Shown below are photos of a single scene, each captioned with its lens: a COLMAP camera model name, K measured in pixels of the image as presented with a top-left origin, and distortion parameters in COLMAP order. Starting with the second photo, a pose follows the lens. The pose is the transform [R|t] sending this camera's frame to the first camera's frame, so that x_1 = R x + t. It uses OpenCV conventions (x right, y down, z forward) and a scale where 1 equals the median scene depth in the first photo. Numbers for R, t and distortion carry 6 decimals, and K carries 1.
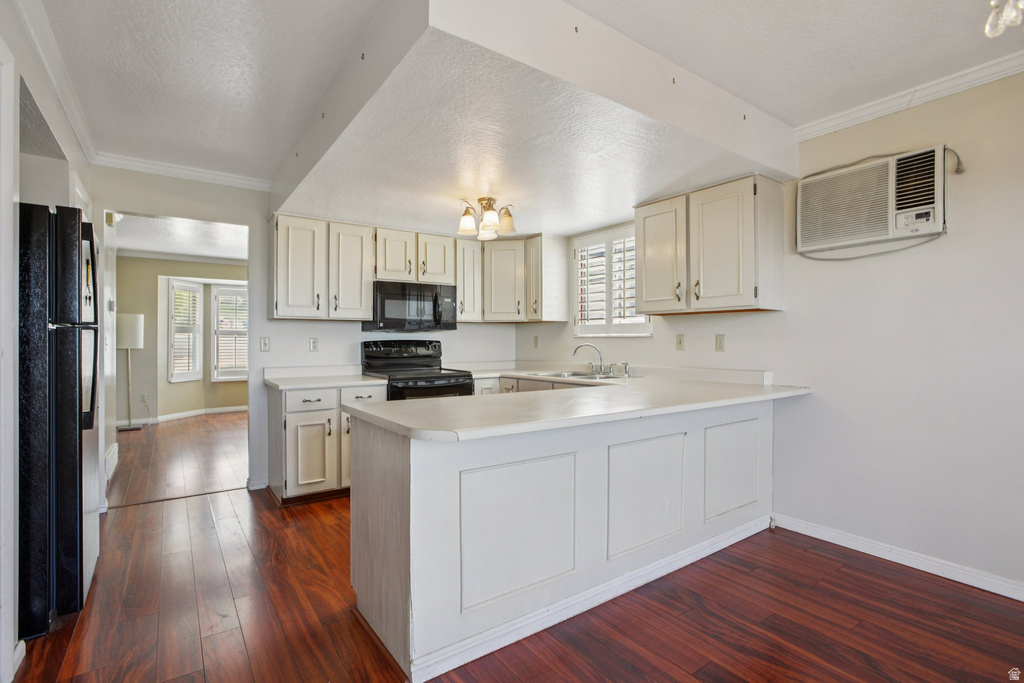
lens RADIAL K [[487.1, 0, 506.8], [0, 487.1, 337.5], [0, 0, 1]] dist [-0.040512, 0.026876]
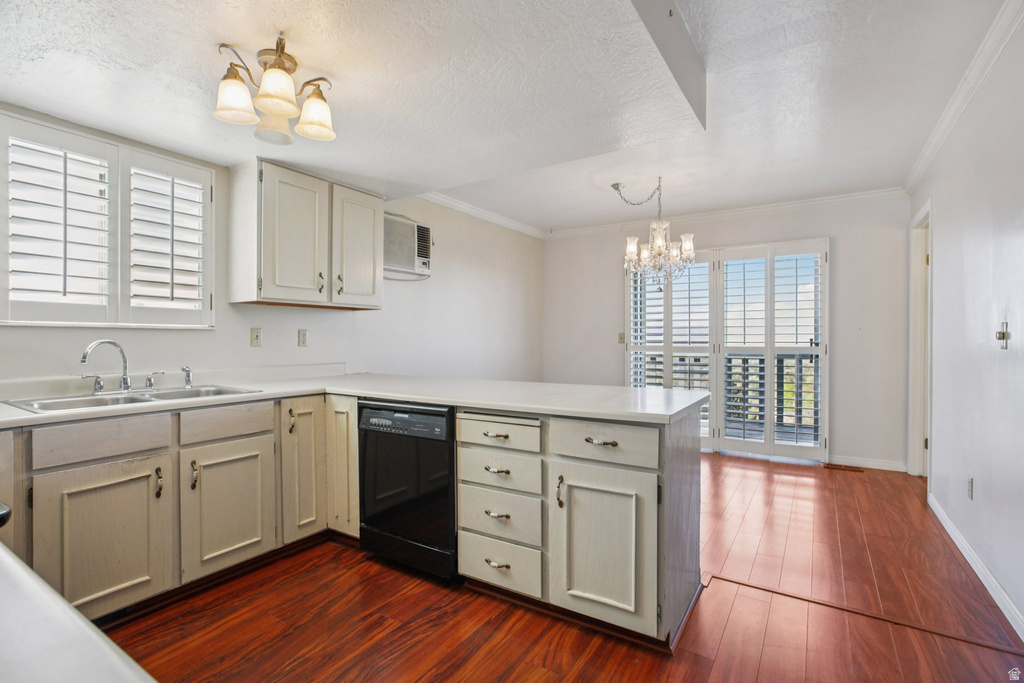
lens RADIAL K [[487.1, 0, 506.8], [0, 487.1, 337.5], [0, 0, 1]] dist [-0.040512, 0.026876]
pose [[-0.372406, 0.001493, 0.928069, -0.518848], [-0.008006, 0.999956, -0.004822, 0.009561], [-0.928035, -0.009226, -0.372378, 0.834731]]
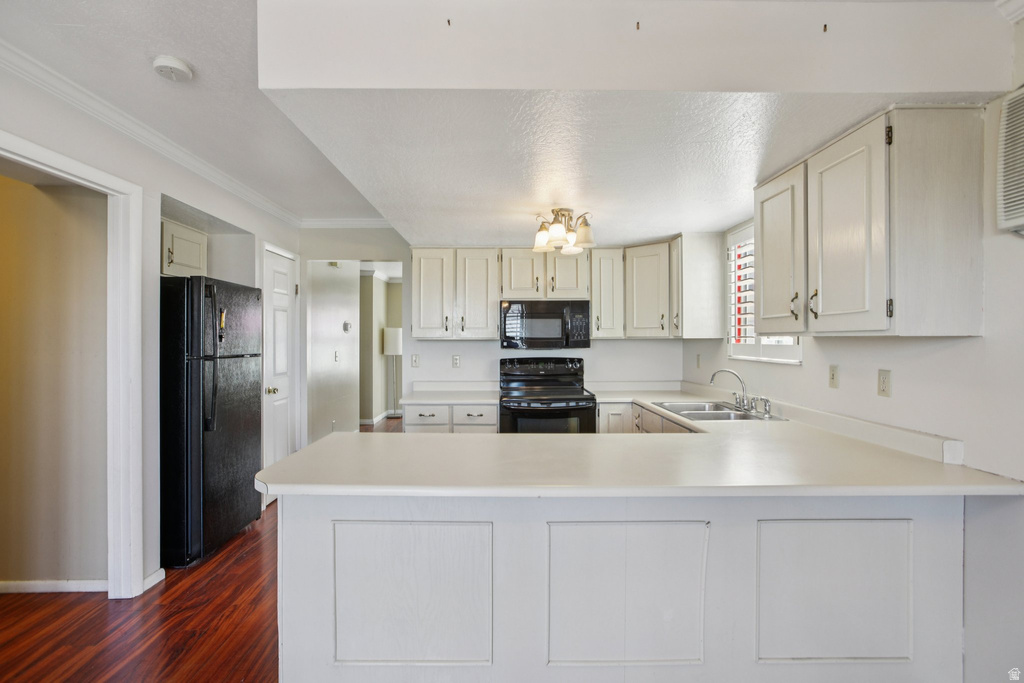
lens RADIAL K [[487.1, 0, 506.8], [0, 487.1, 337.5], [0, 0, 1]] dist [-0.040512, 0.026876]
pose [[0.822290, -0.000675, -0.569069, 0.333597], [0.002491, 0.999994, 0.002413, -0.043499], [0.569064, -0.003402, 0.822286, 0.173348]]
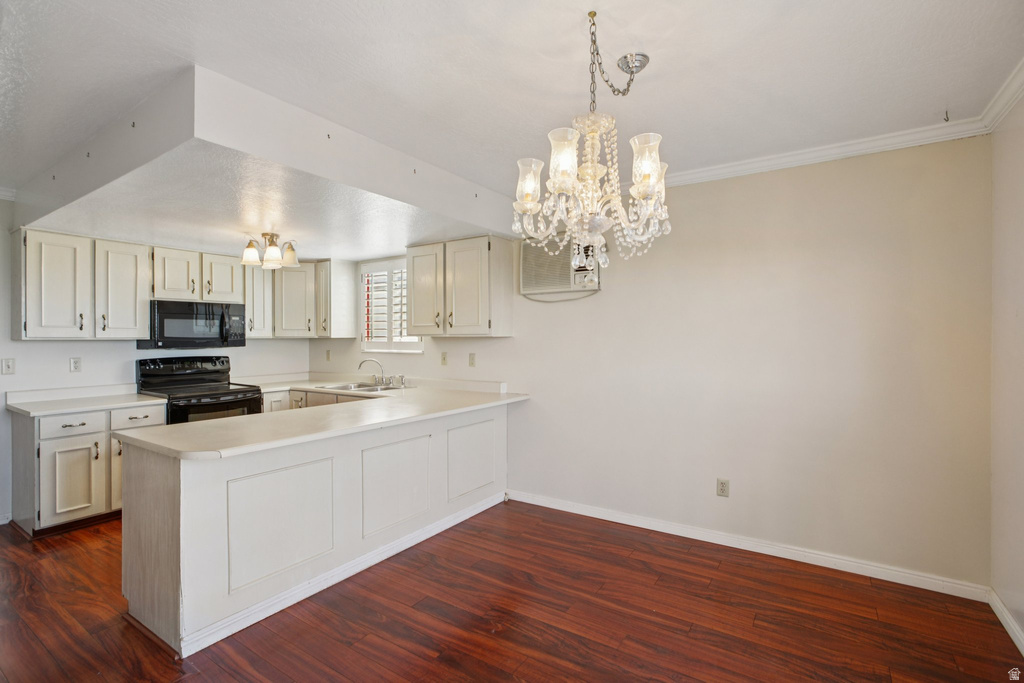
lens RADIAL K [[487.1, 0, 506.8], [0, 487.1, 337.5], [0, 0, 1]] dist [-0.040512, 0.026876]
pose [[0.934979, -0.001698, 0.354698, 0.062665], [-0.000518, 0.999981, 0.006153, -0.047510], [-0.354701, -0.005937, 0.934961, -0.190519]]
